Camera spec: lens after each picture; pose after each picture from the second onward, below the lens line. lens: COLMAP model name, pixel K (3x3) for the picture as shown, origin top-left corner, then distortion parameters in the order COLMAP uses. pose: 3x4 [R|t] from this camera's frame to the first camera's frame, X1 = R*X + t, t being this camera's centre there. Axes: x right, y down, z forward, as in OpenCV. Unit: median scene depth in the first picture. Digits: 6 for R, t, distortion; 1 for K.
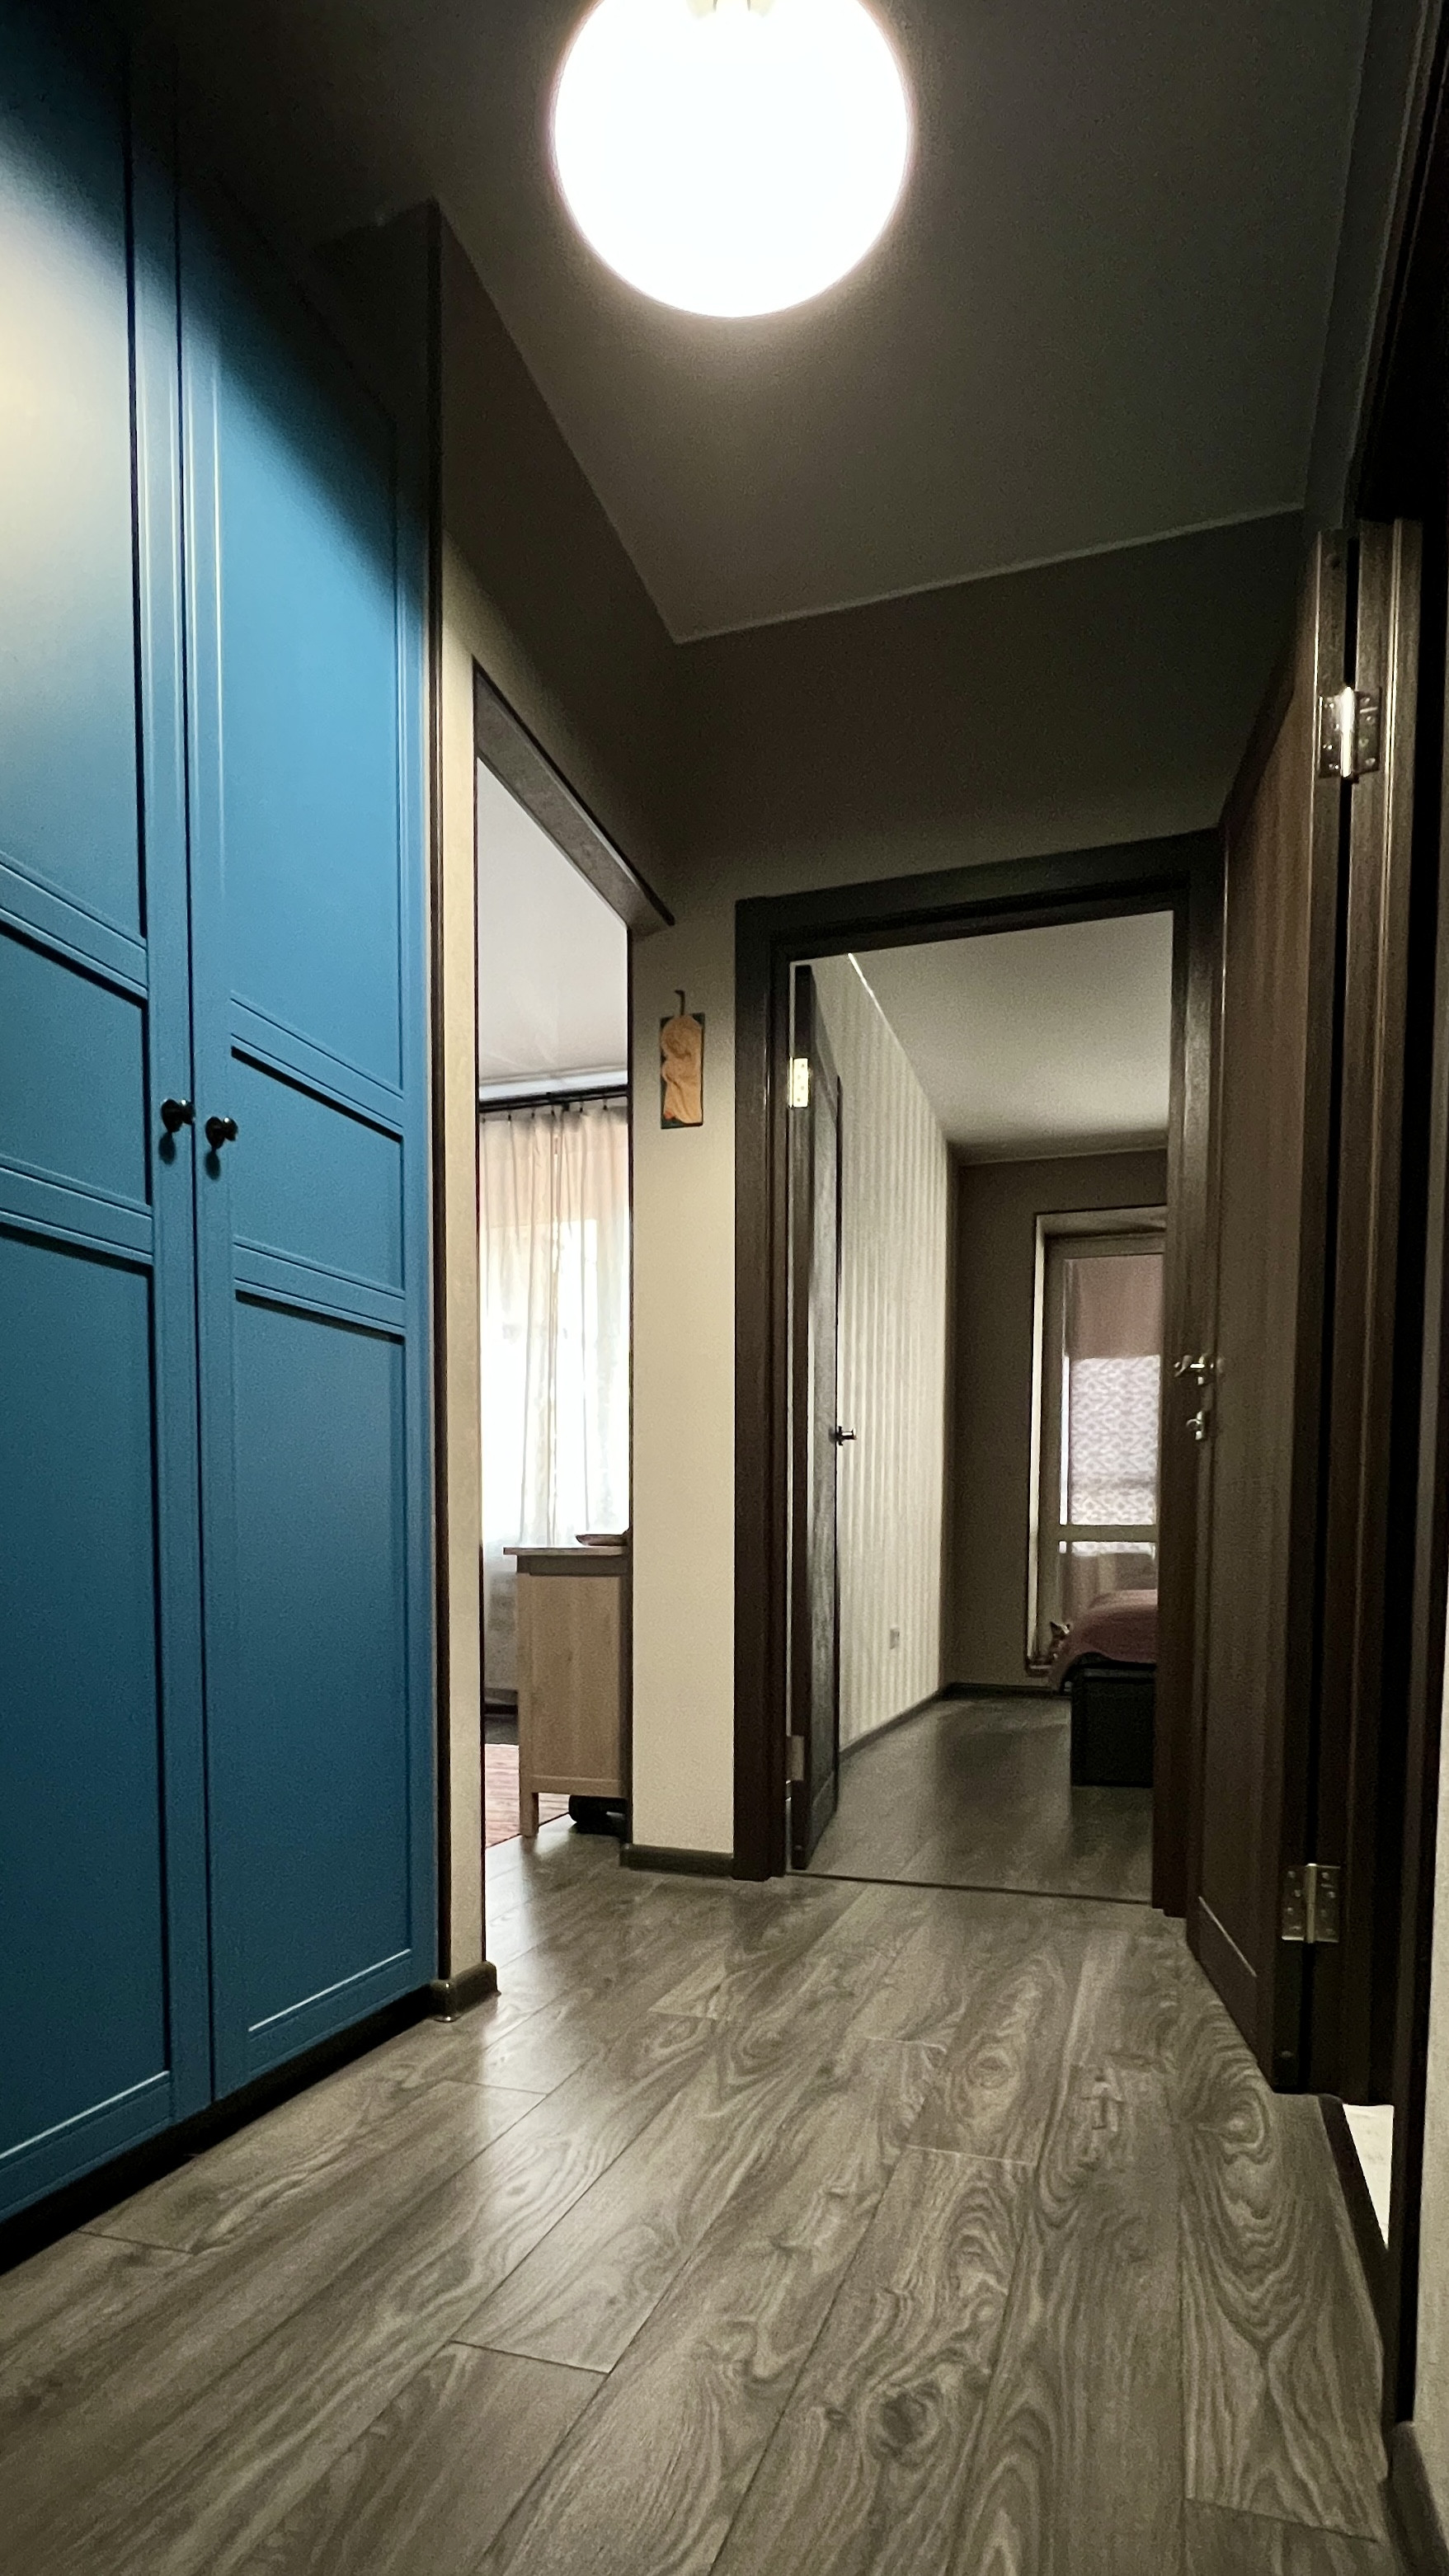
lens RADIAL K [[1335.1, 0, 733.6], [0, 1335.1, 1639.1], [0, 0, 1]] dist [-0.001673, 0.000741]
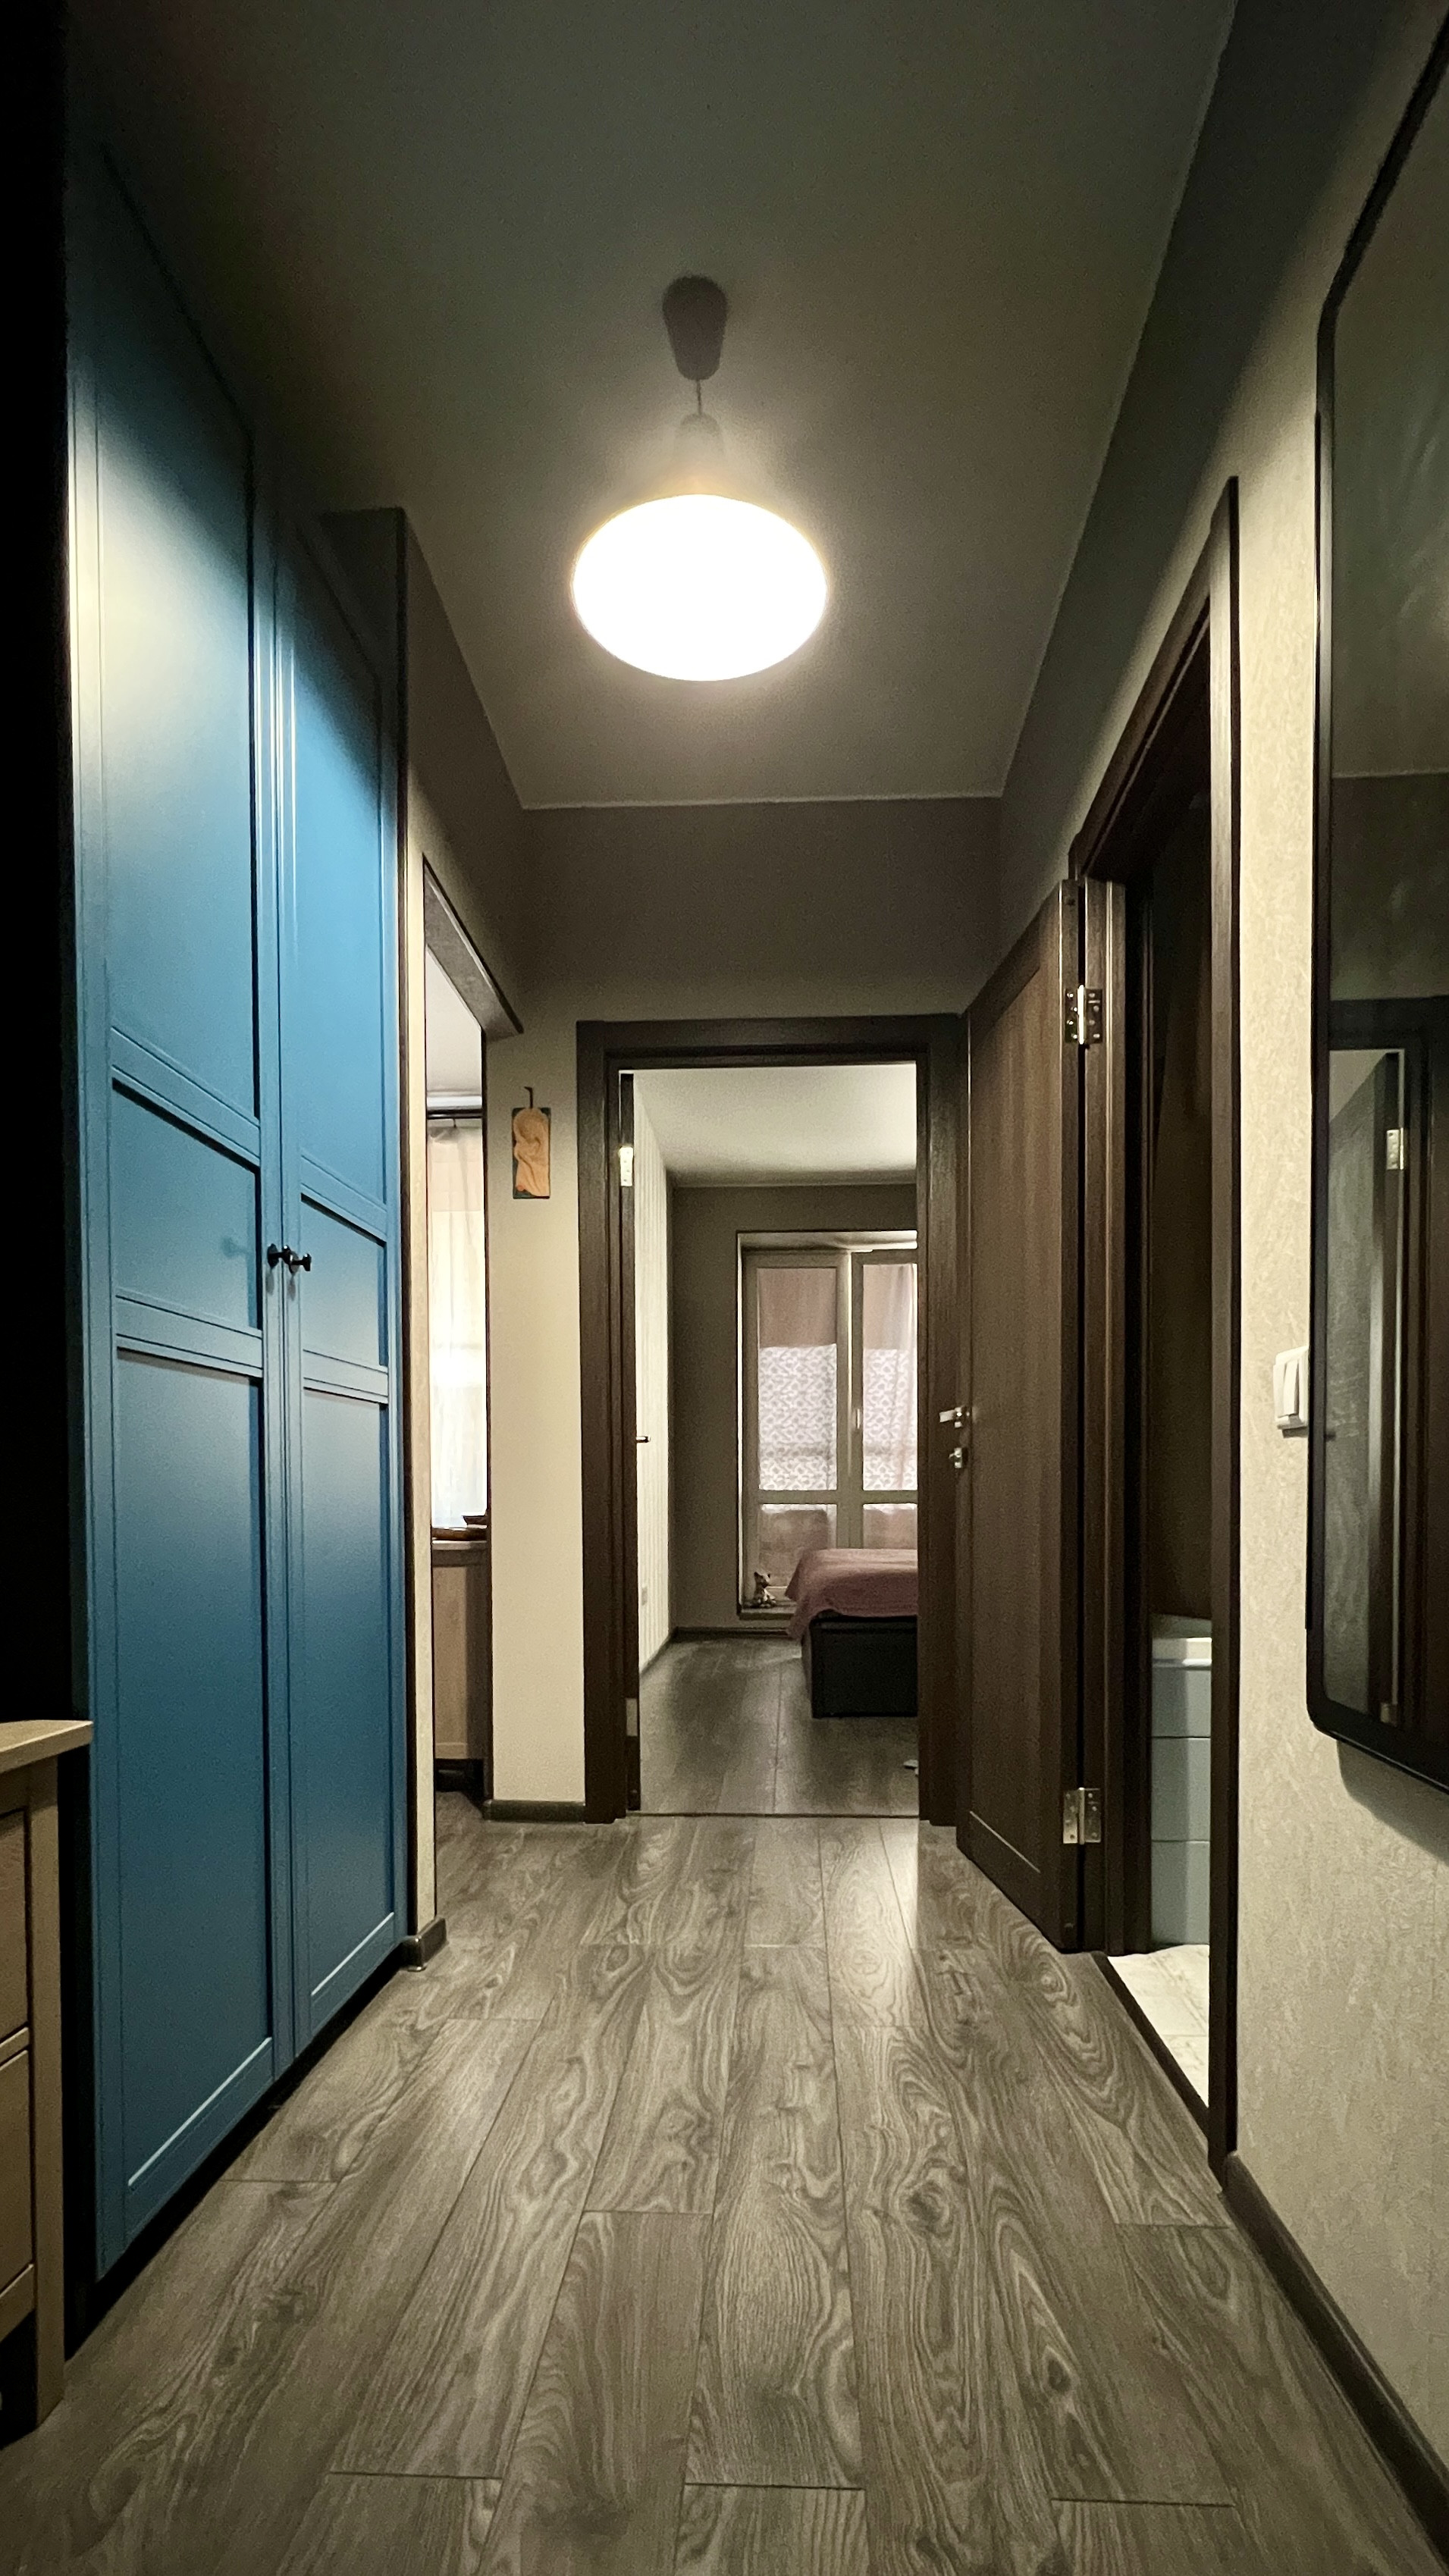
lens RADIAL K [[1226.6, 0, 737.3], [0, 1226.6, 1521.7], [0, 0, 1]] dist [-0.002630, 0.000132]
pose [[0.963593, -0.016916, 0.266839, -0.275646], [0.027307, 0.999004, -0.035278, -0.082401], [-0.265977, 0.041280, 0.963095, -0.178313]]
